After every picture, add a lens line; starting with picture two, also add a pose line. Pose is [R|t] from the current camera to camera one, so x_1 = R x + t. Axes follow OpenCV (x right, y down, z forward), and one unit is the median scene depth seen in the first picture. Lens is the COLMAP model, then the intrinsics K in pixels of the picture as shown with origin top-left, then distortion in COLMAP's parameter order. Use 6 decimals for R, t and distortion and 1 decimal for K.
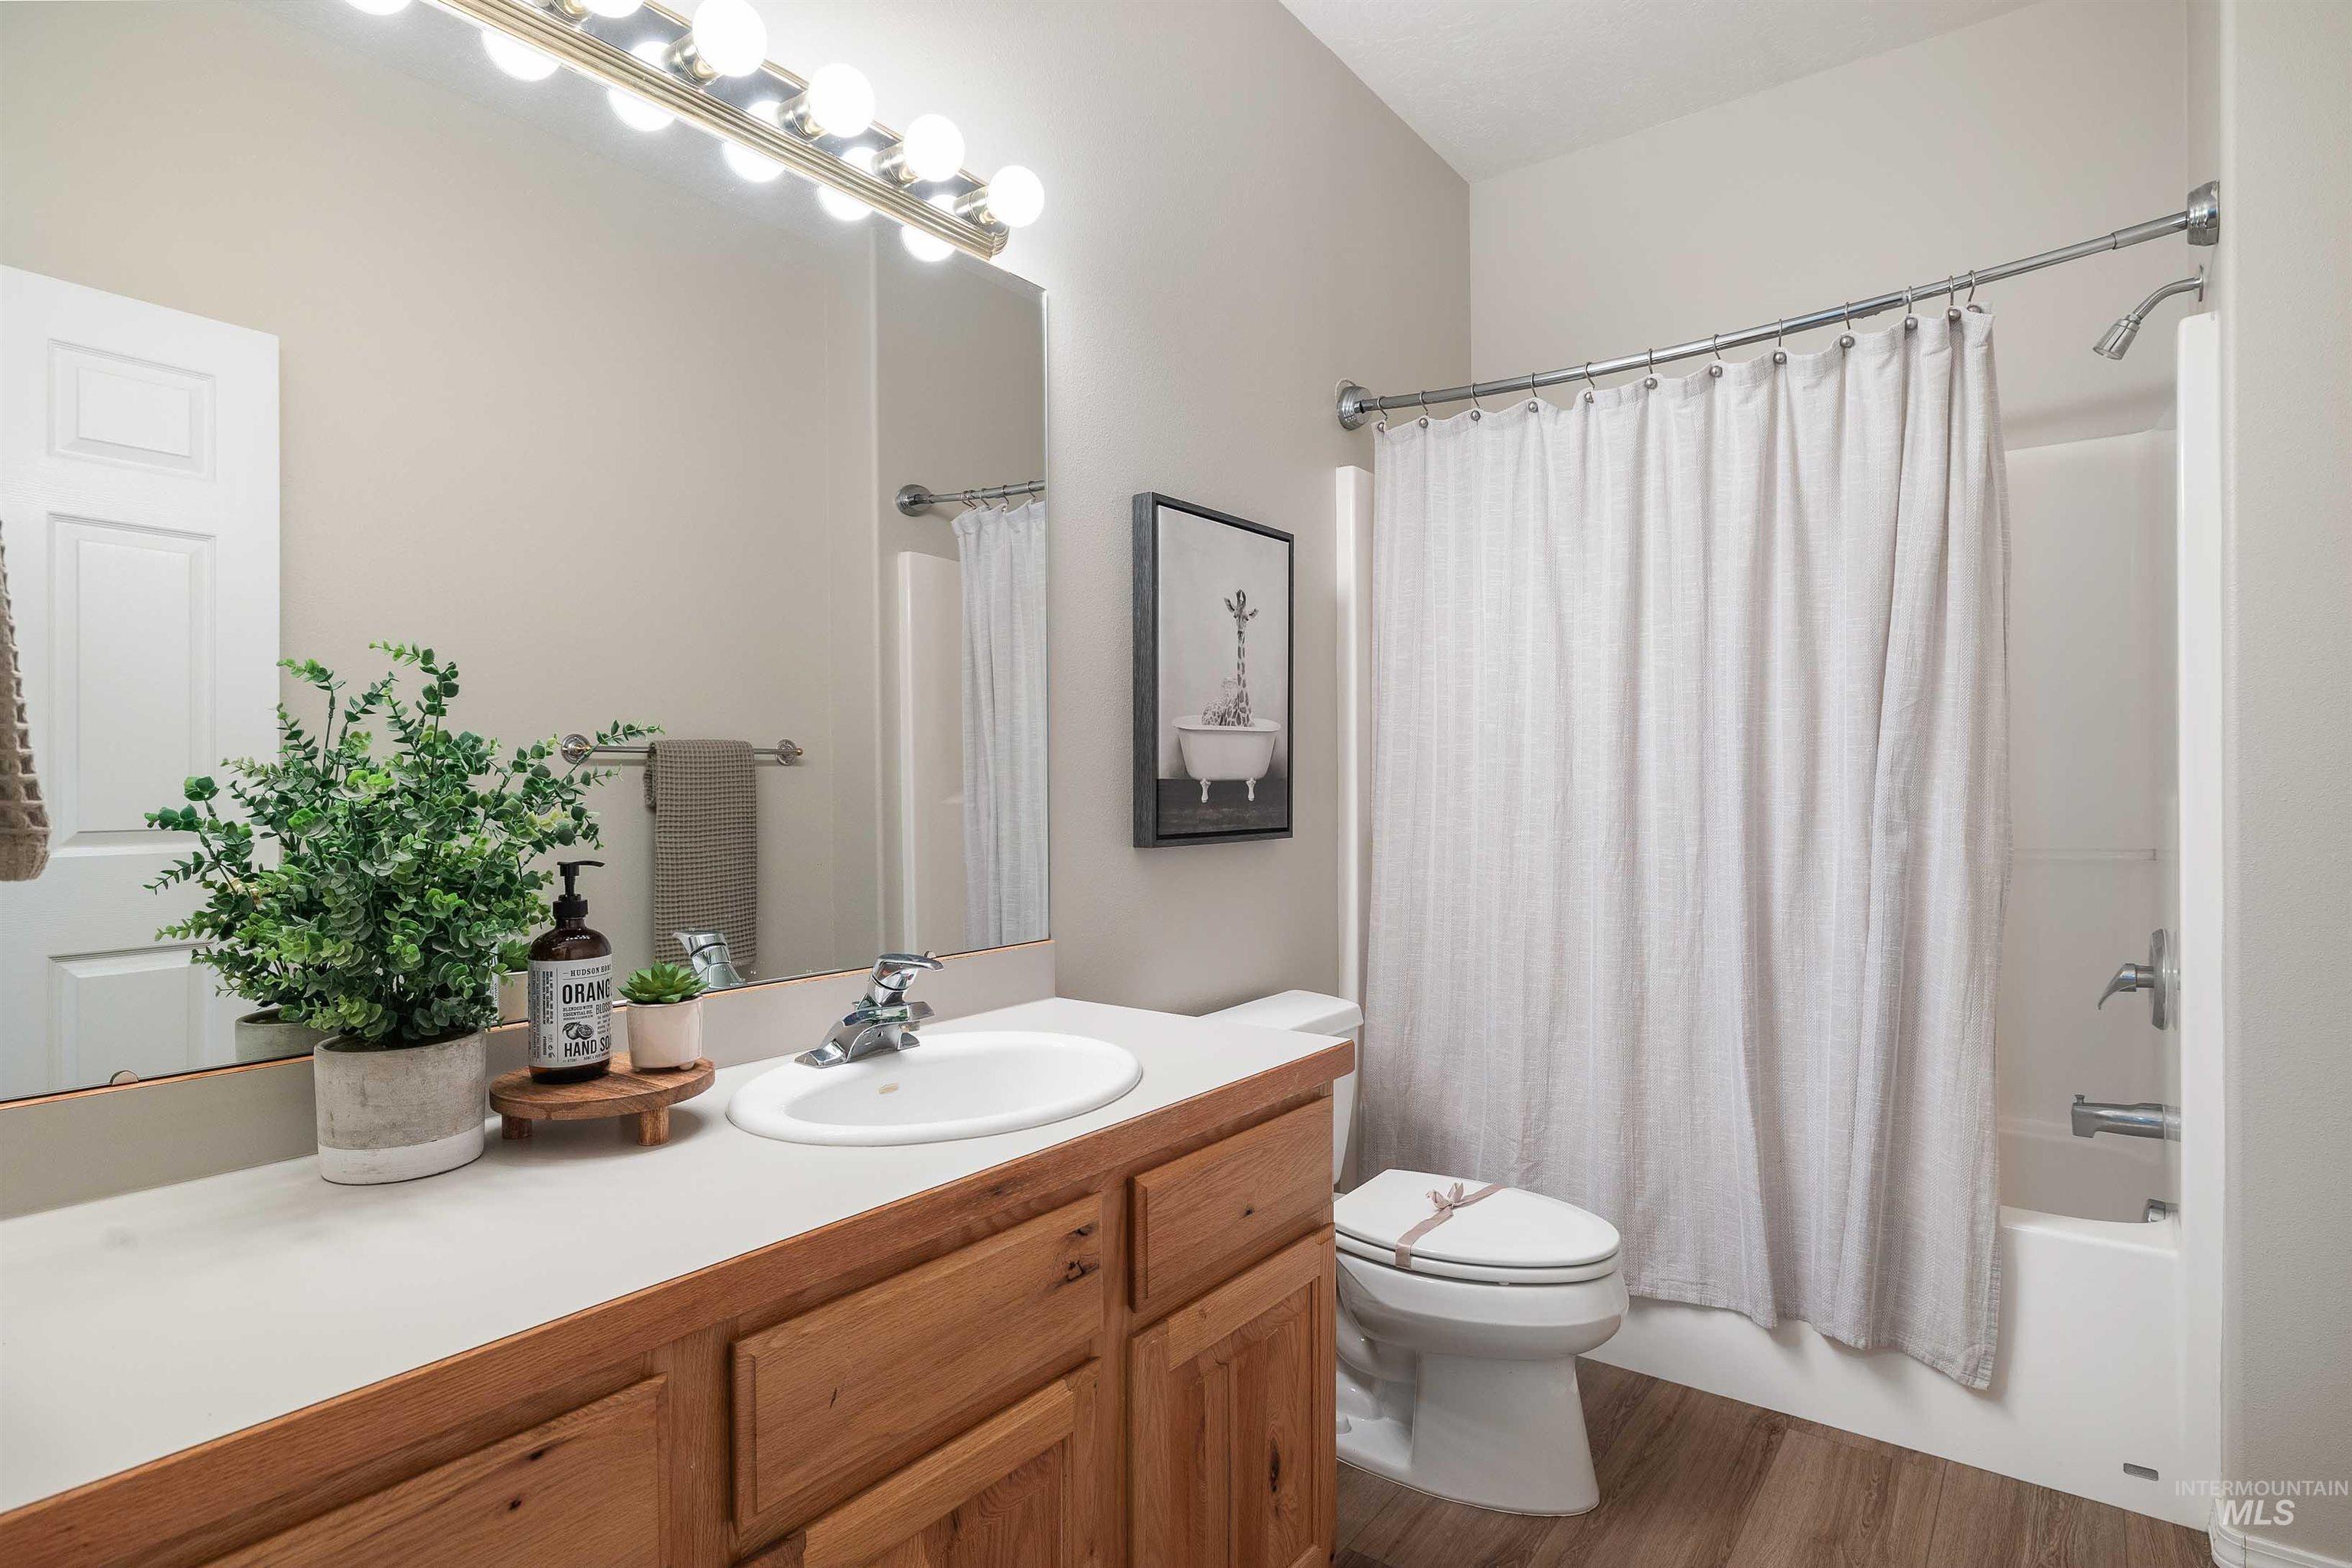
lens RADIAL K [[1193.6, 0, 1177.4], [0, 1193.6, 789.2], [0, 0, 1]] dist [0.003138, 0.000419]
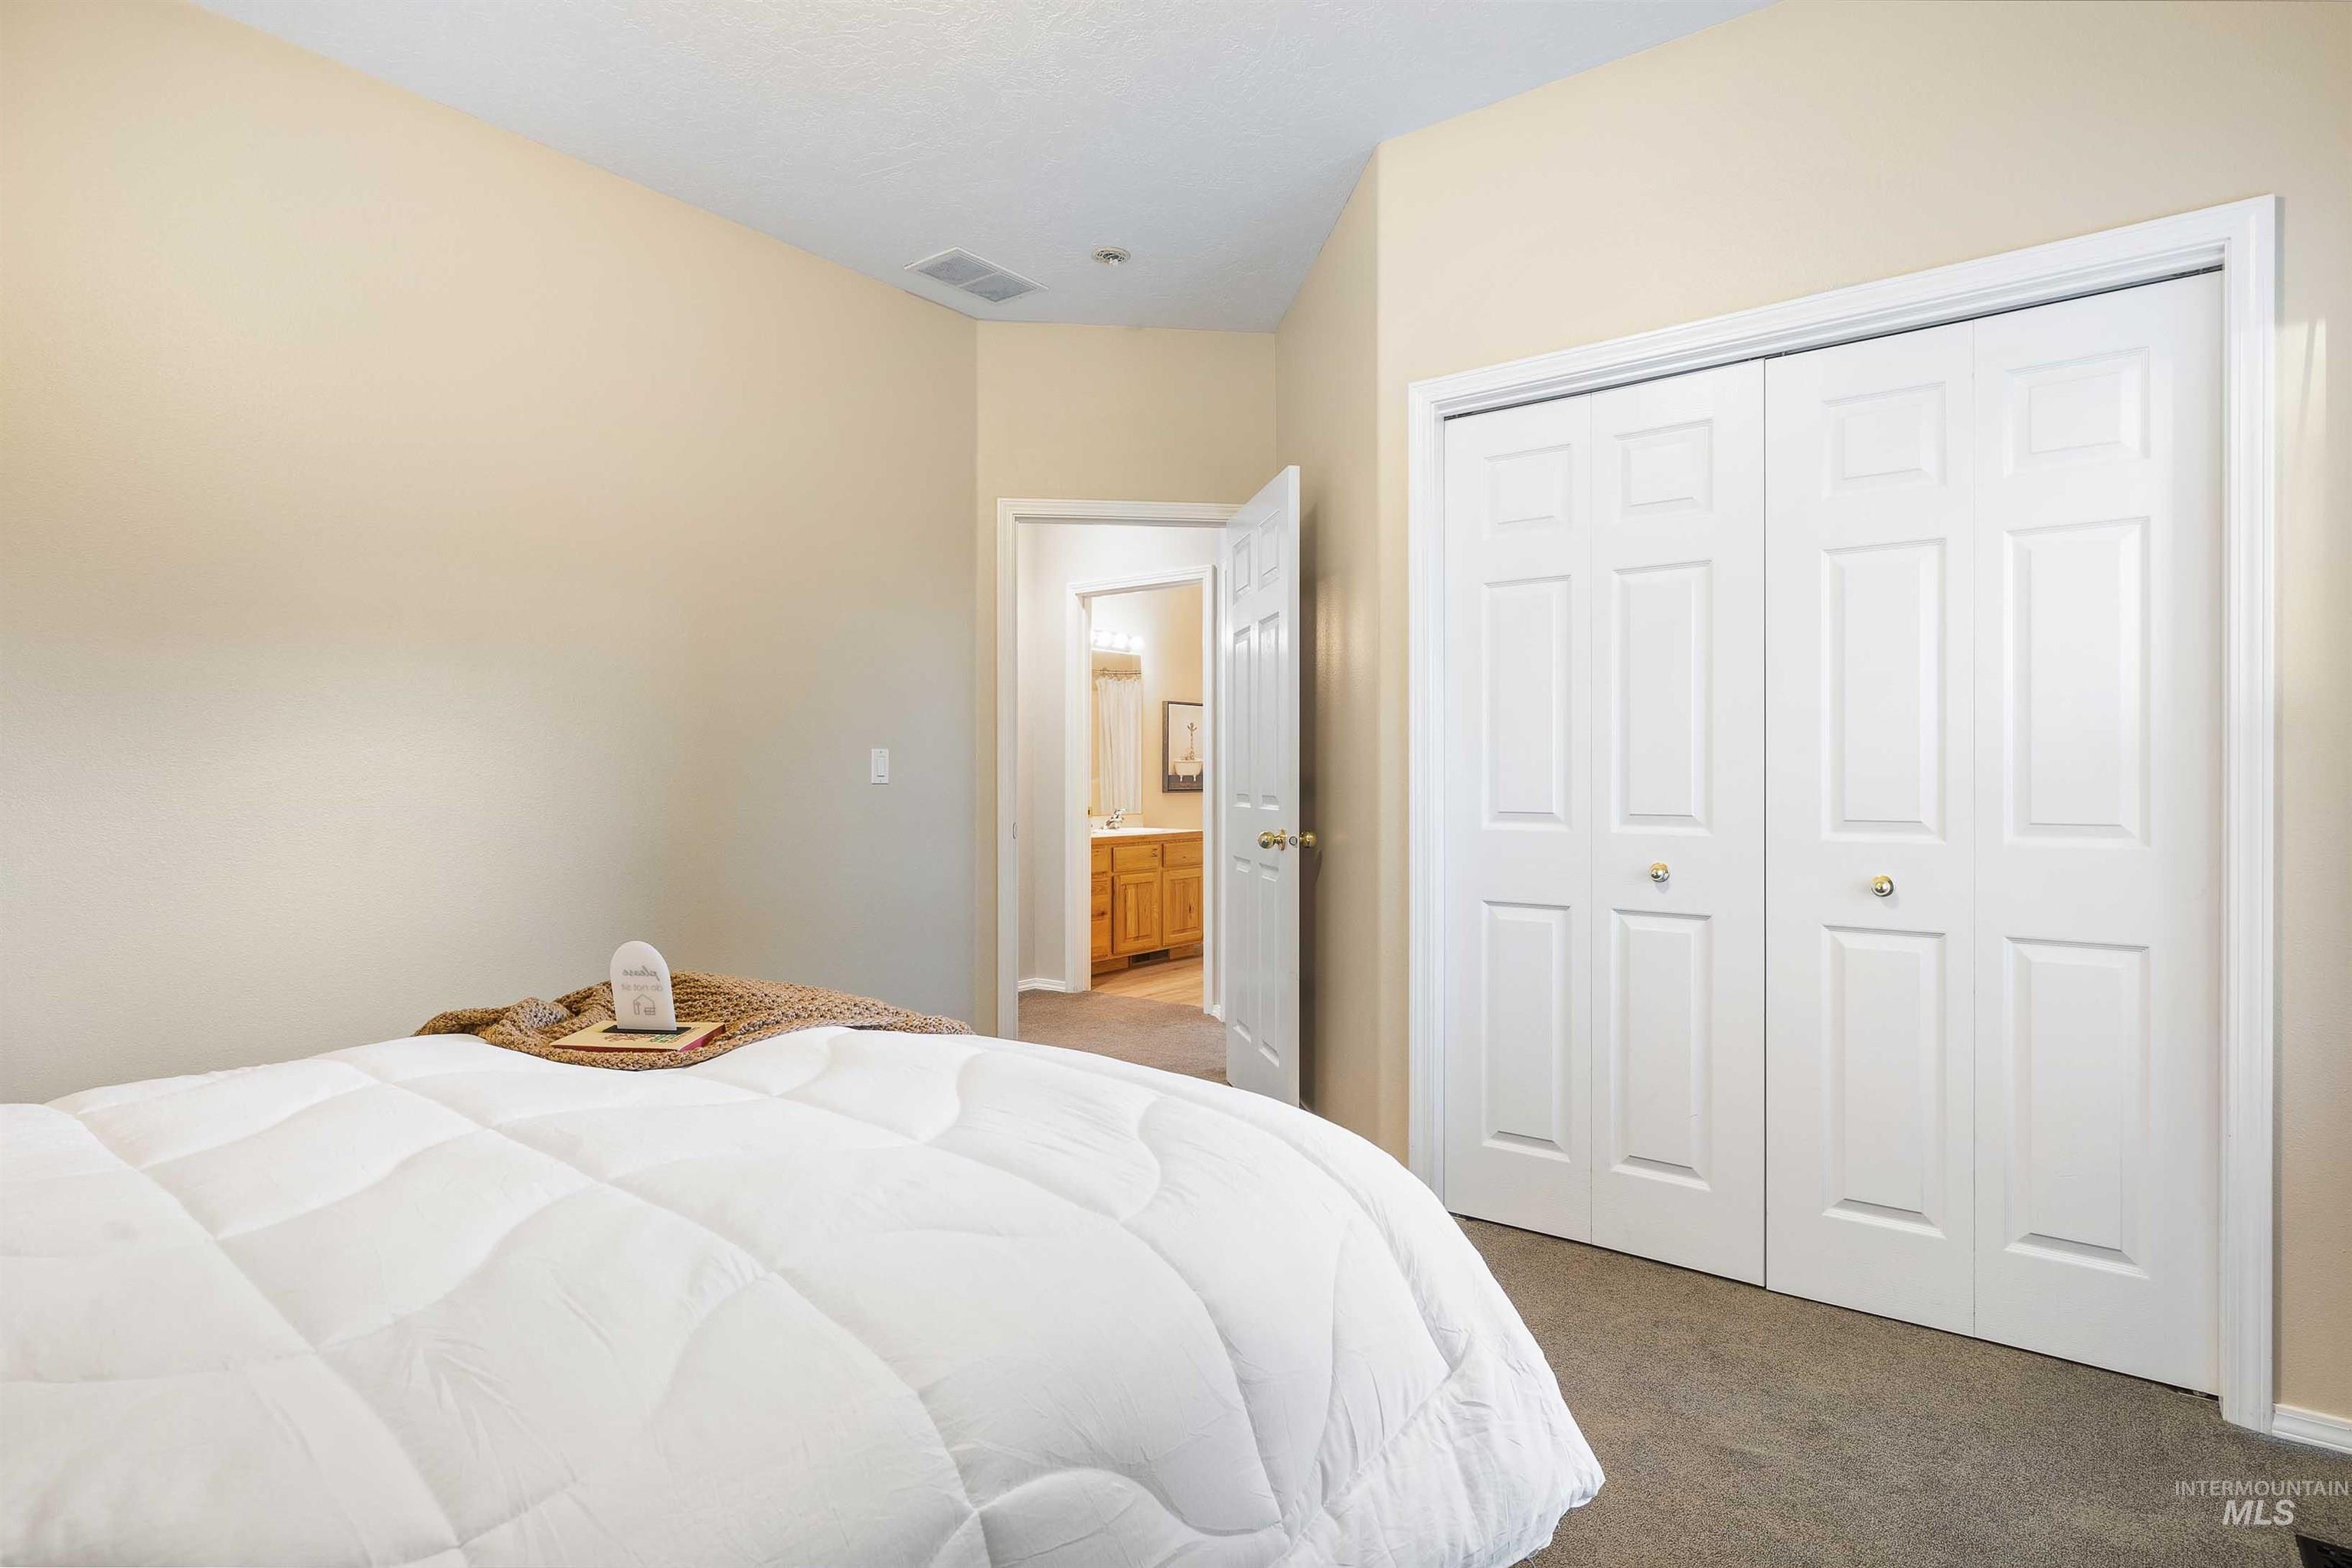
lens RADIAL K [[1193.6, 0, 1173.7], [0, 1193.6, 778.4], [0, 0, 1]] dist [0.003138, 0.000419]
pose [[0.999826, 0.001737, -0.018587, 0.075747], [-0.001785, 0.999995, -0.002563, 0.011283], [0.018583, 0.002596, 0.999824, -2.996227]]
